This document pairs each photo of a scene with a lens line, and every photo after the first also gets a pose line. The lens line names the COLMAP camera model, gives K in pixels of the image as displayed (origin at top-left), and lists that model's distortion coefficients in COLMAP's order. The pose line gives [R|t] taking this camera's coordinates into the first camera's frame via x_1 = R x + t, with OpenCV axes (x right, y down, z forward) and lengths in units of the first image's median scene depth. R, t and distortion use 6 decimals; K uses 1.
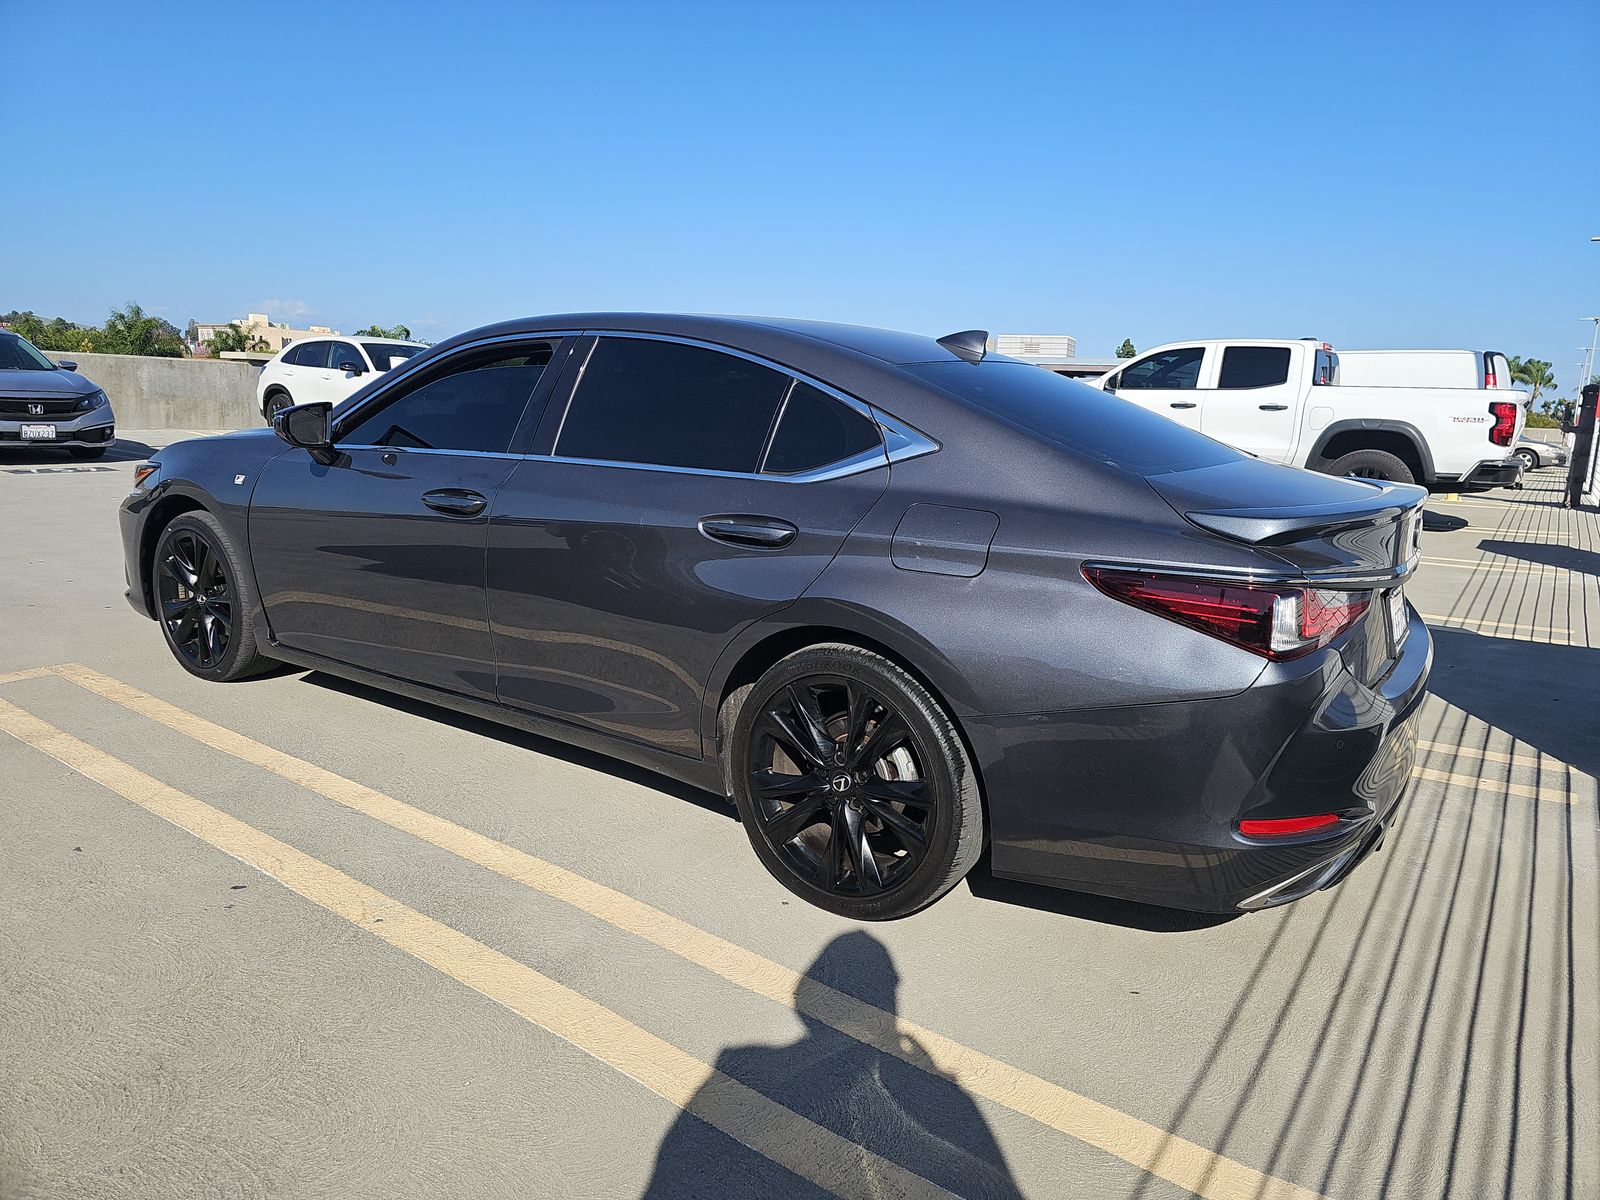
lens RADIAL K [[1061.1, 0, 799.8], [0, 1061.1, 602.7], [0, 0, 1]] dist [-0.003166, -0.022462]
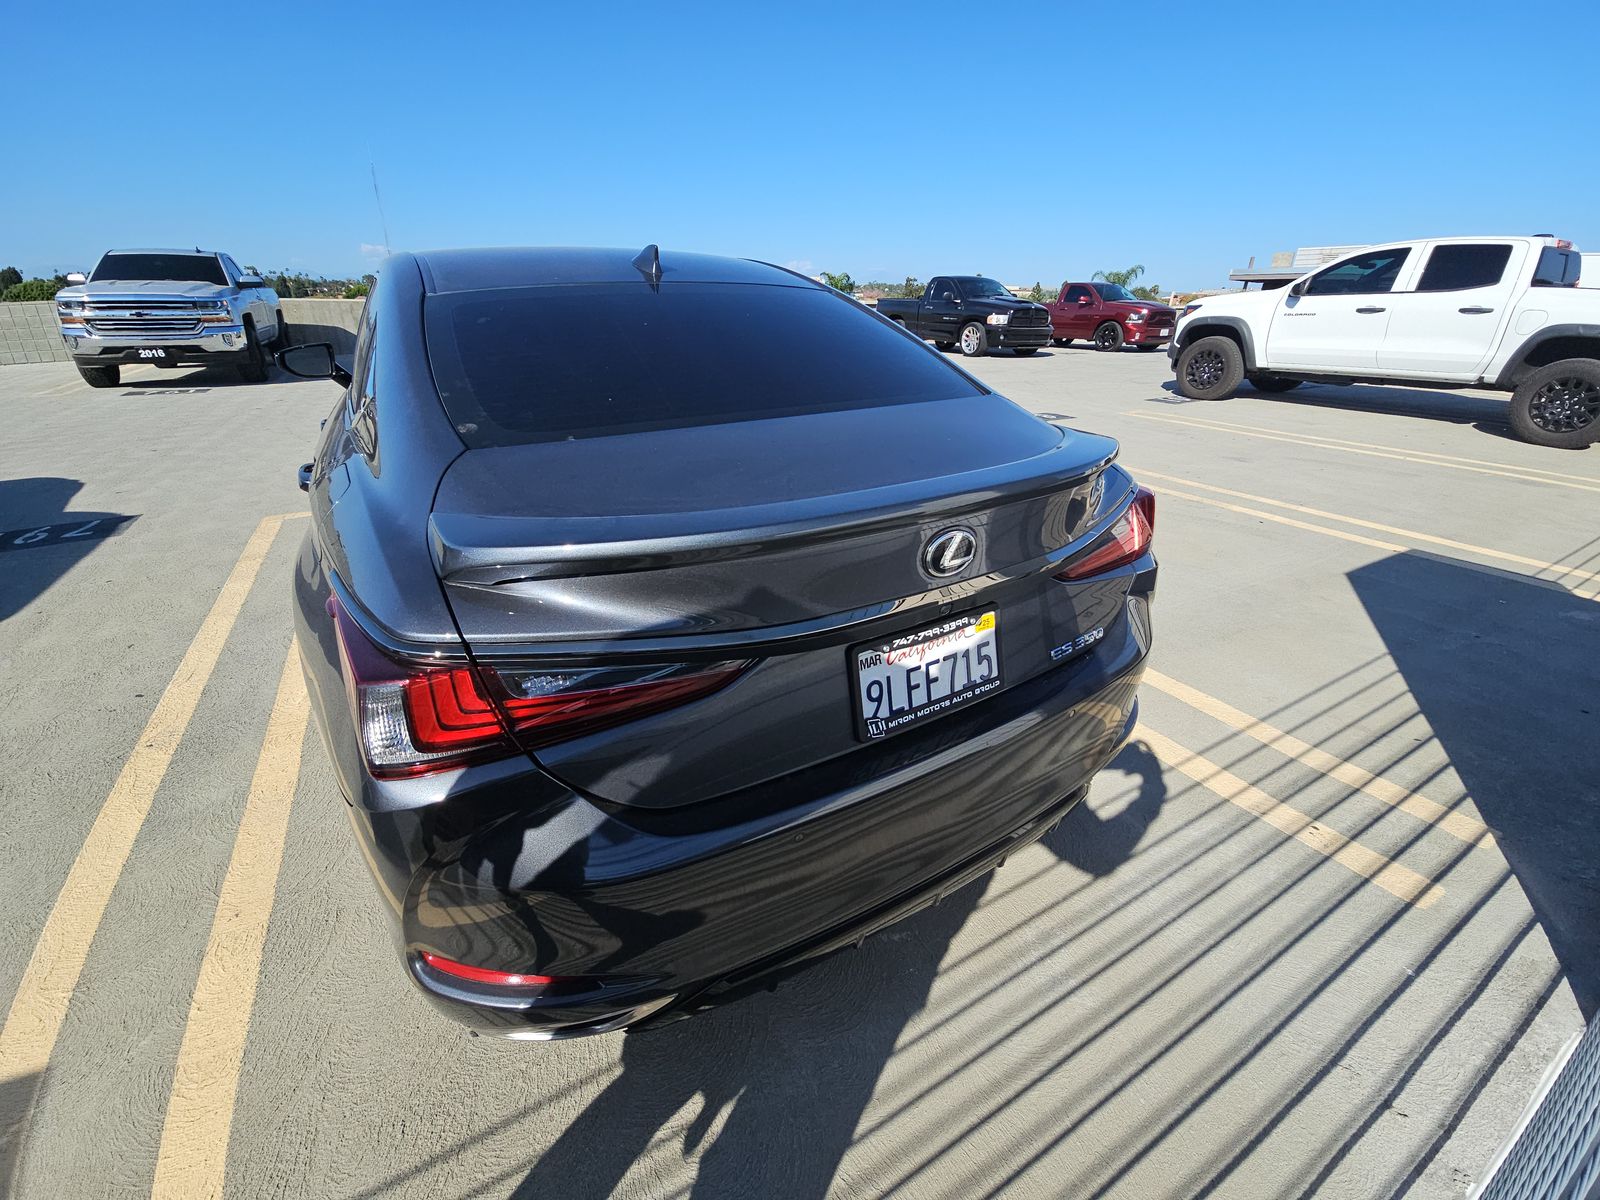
lens RADIAL K [[651.2, 0, 800.6], [0, 651.2, 604.2], [0, 0, 1]] dist [-0.018941, -0.001564]
pose [[0.897530, 0.144169, -0.416719, 0.171901], [-0.046348, 0.970651, 0.235984, -0.030168], [0.438510, -0.192488, 0.877871, 0.161229]]
